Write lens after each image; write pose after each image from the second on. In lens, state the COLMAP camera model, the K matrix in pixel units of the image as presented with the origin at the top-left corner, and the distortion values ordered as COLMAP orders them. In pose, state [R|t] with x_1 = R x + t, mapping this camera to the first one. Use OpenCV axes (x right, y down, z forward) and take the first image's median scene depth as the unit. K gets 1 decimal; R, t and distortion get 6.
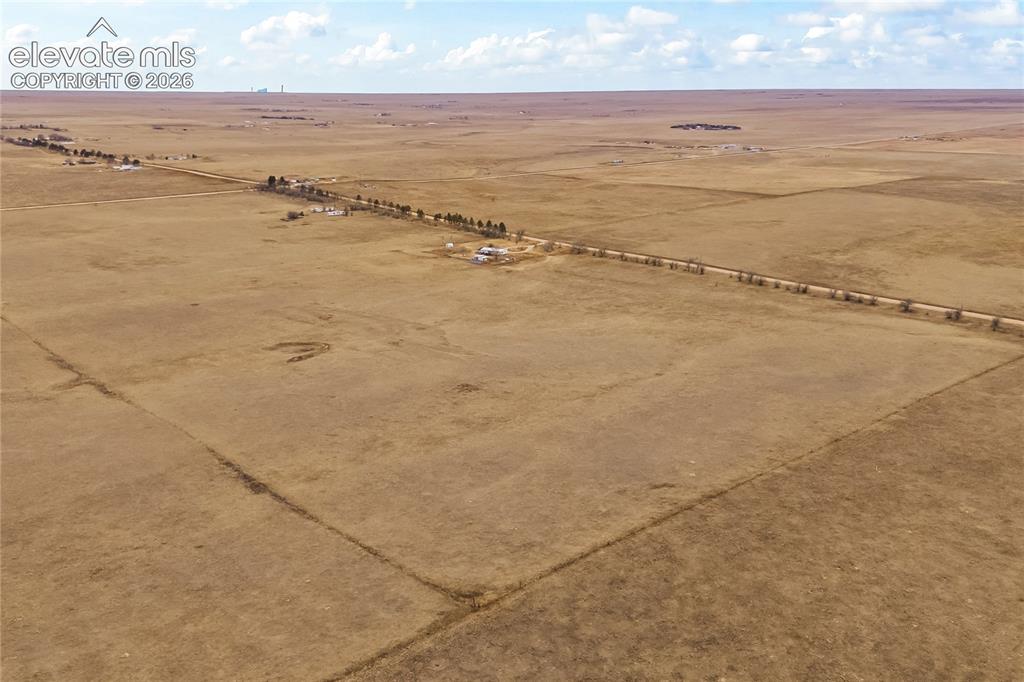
lens RADIAL K [[874.0, 0, 504.6], [0, 874.0, 340.8], [0, 0, 1]] dist [0.085707, -0.131379]
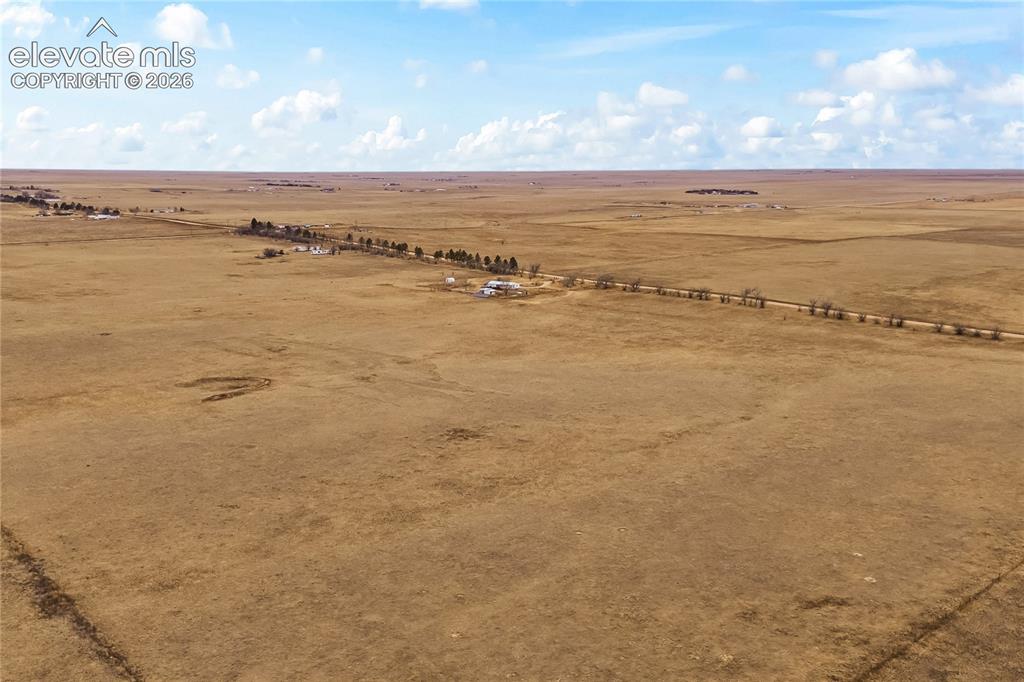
lens RADIAL K [[874.0, 0, 504.6], [0, 874.0, 340.8], [0, 0, 1]] dist [0.085707, -0.131379]
pose [[0.999931, -0.002056, -0.011573, -0.002179], [0.001037, 0.996181, -0.087303, 0.030365], [0.011709, 0.087285, 0.996115, 0.250616]]
